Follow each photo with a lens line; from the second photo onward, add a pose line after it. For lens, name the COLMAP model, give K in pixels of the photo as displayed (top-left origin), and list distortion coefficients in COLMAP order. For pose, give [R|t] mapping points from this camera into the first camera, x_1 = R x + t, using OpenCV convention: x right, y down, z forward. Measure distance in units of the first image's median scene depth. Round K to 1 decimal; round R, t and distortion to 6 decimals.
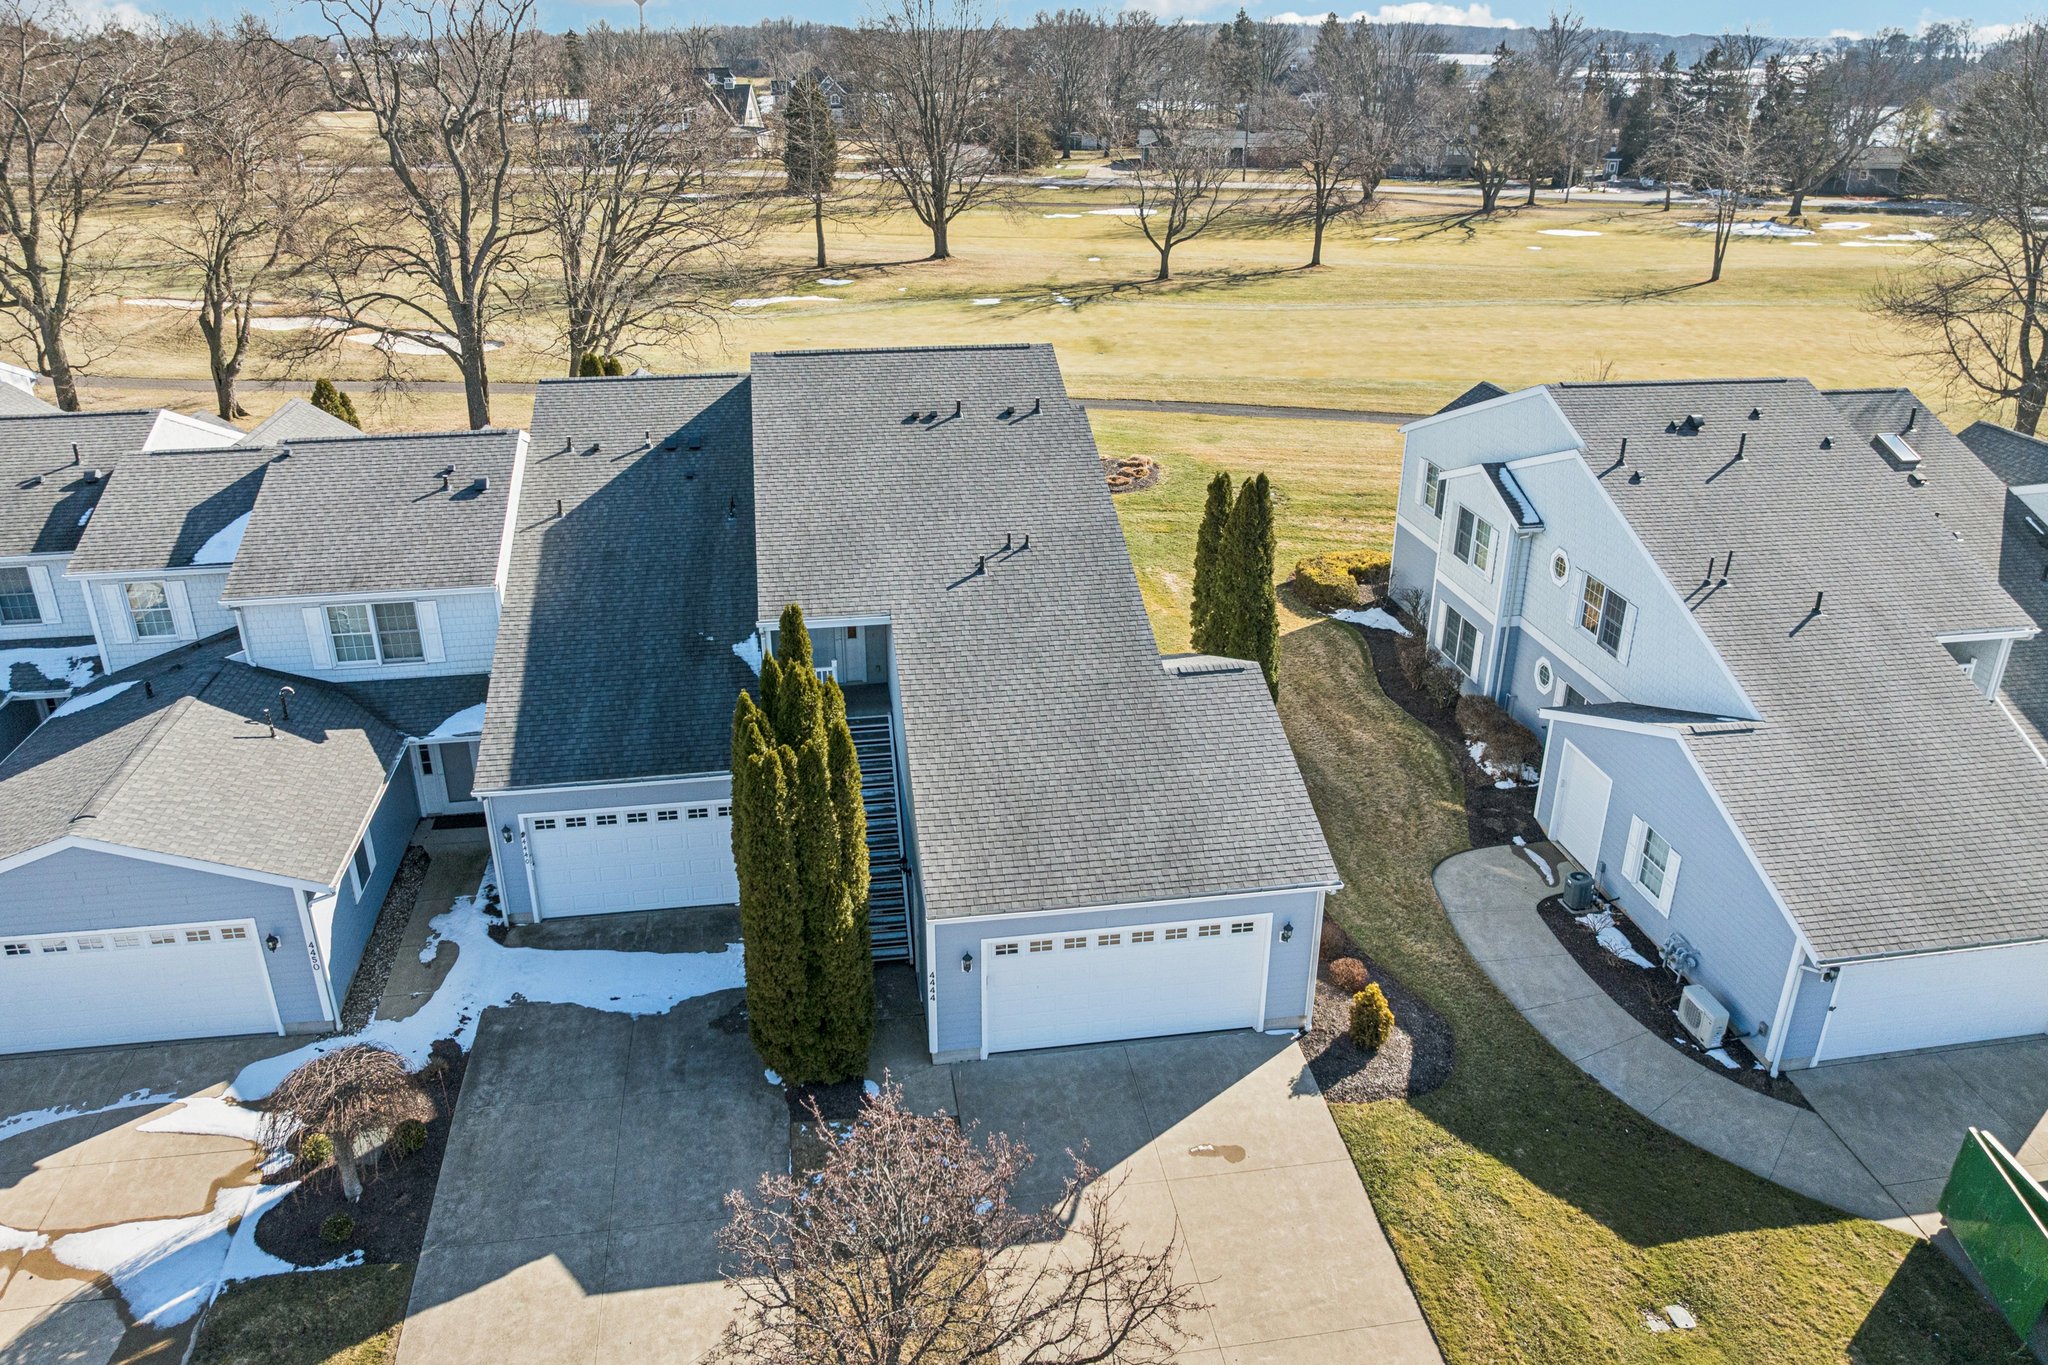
lens RADIAL K [[1454.8, 0, 1013.6], [0, 1454.8, 677.7], [0, 0, 1]] dist [-0.050258, 0.021314]
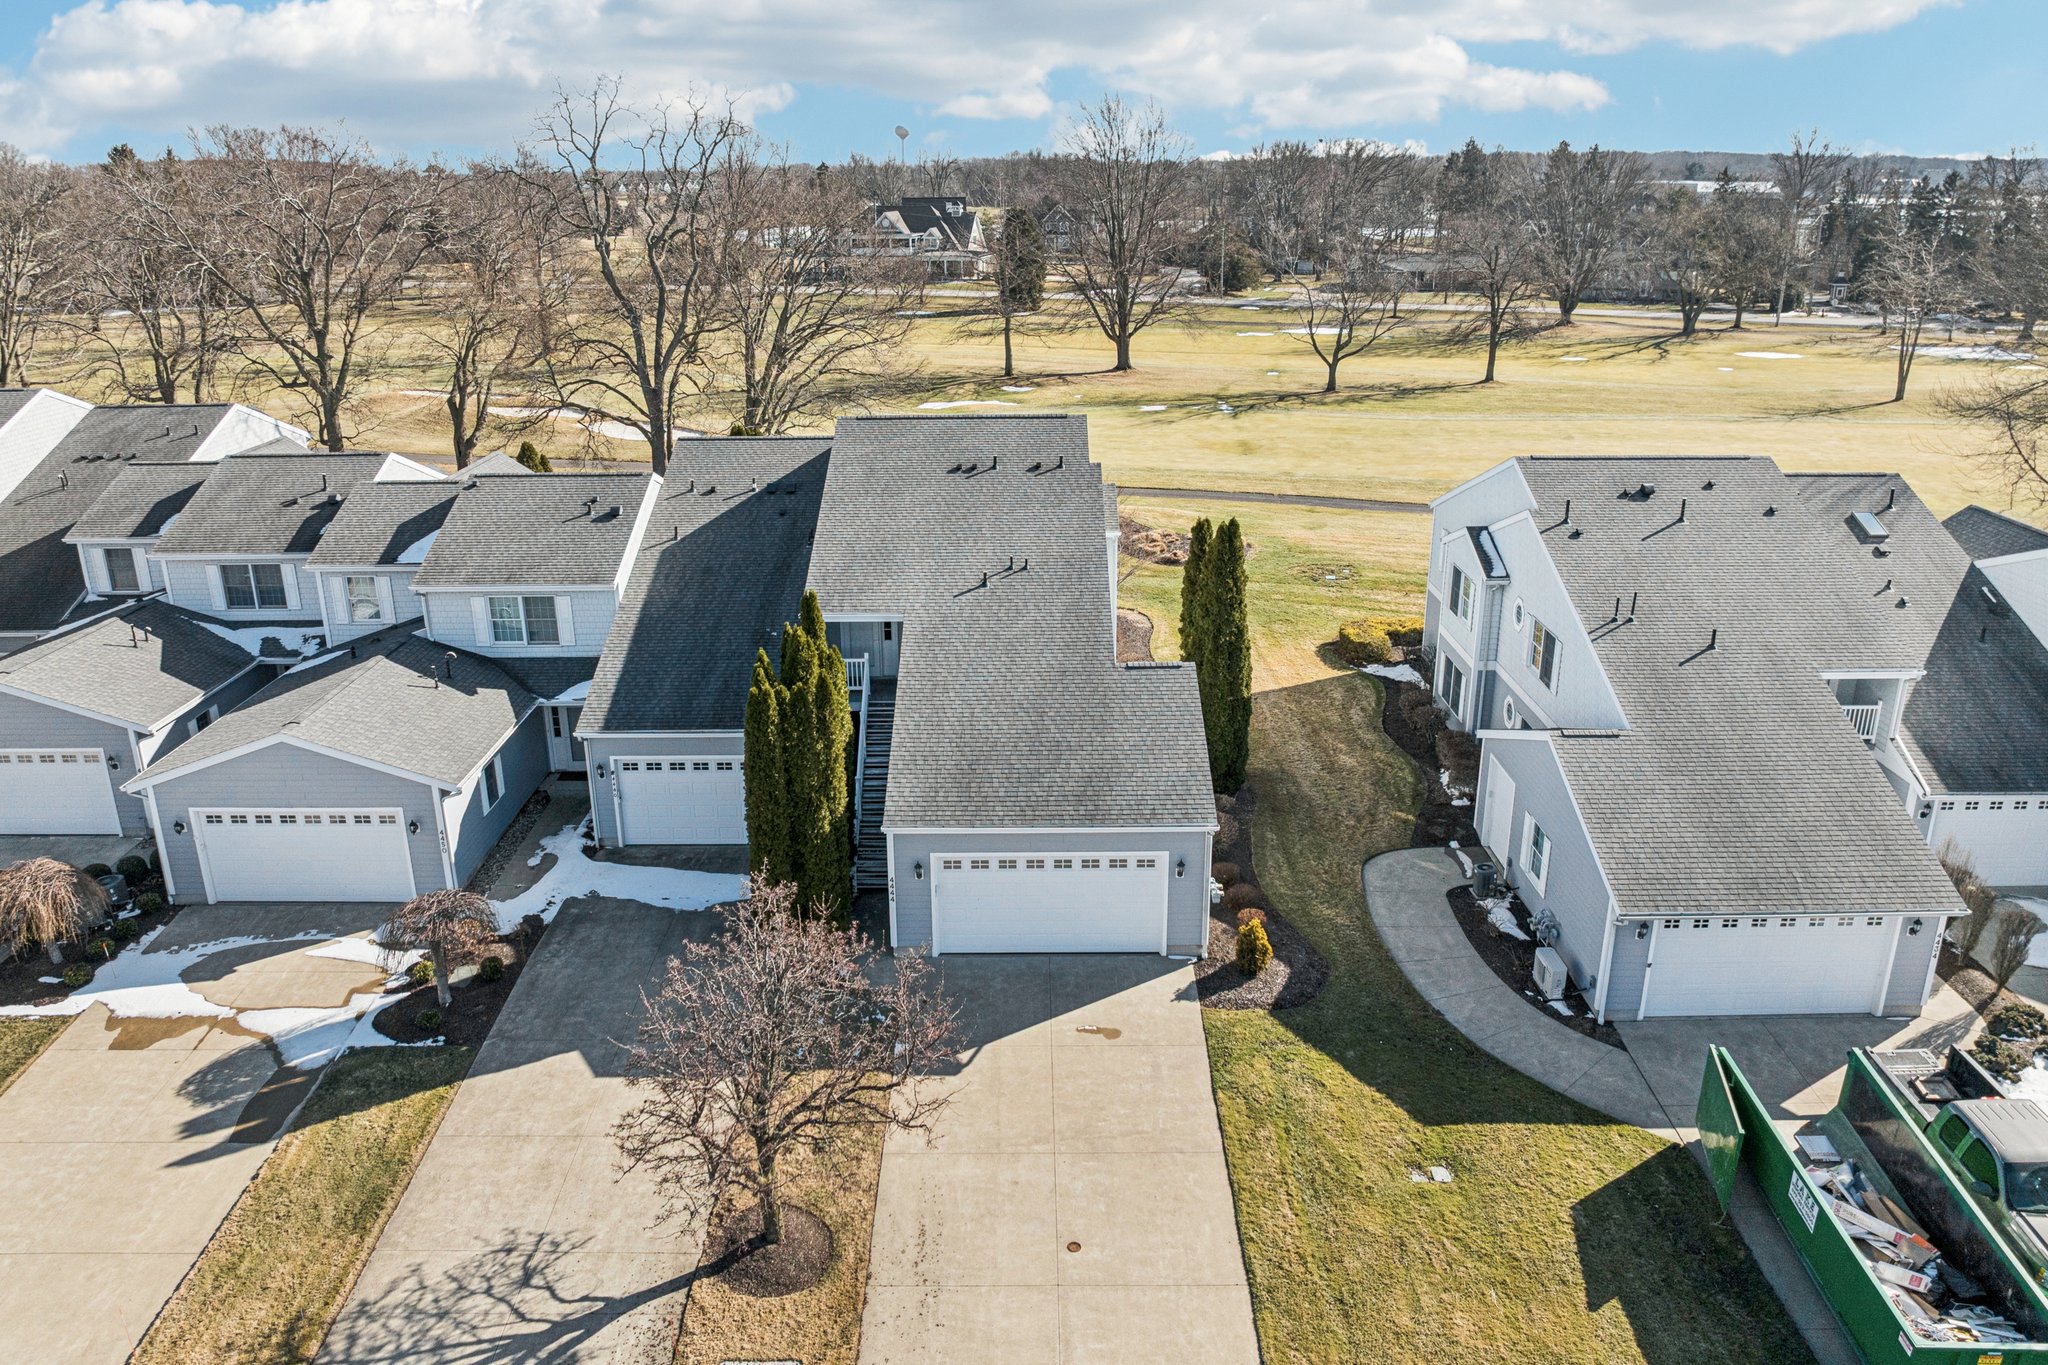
lens RADIAL K [[1475.1, 0, 1015.7], [0, 1475.1, 676.7], [0, 0, 1]] dist [-0.038117, -0.002594]
pose [[0.987021, 0.043527, -0.154580, 0.181219], [-0.056457, 0.995174, -0.080264, 0.093442], [0.150341, 0.087949, 0.984714, -0.202513]]
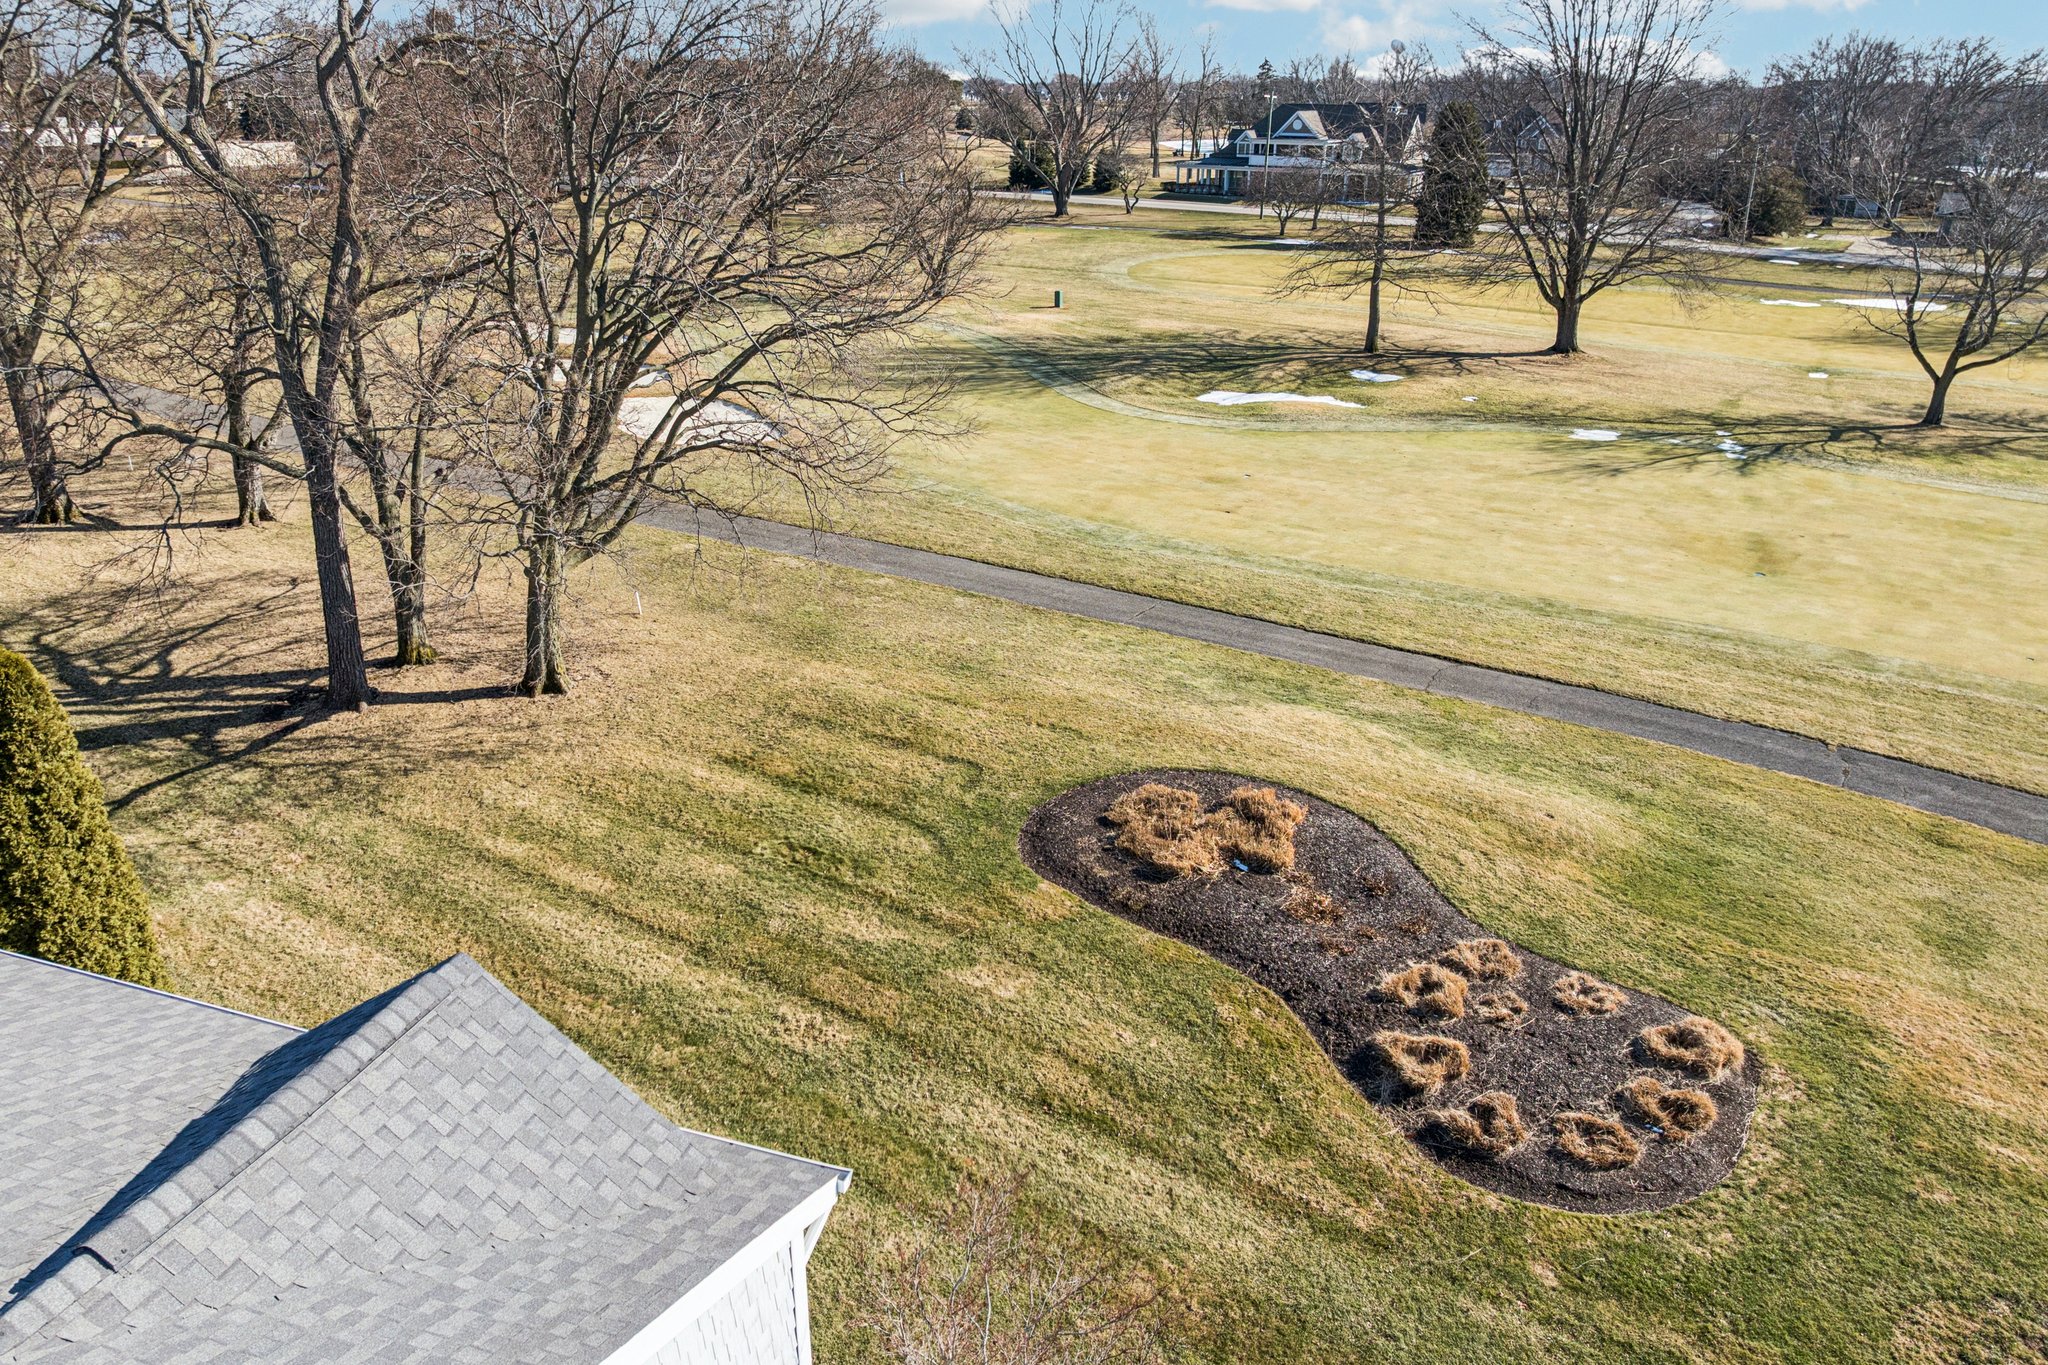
lens RADIAL K [[1423.2, 0, 1012.3], [0, 1423.2, 730.6], [0, 0, 1]] dist [-0.029213, -0.000402]
pose [[0.887271, 0.197172, -0.416982, 0.118905], [-0.194215, 0.979684, 0.049990, -0.375471], [0.418367, 0.036630, 0.907539, 1.128503]]
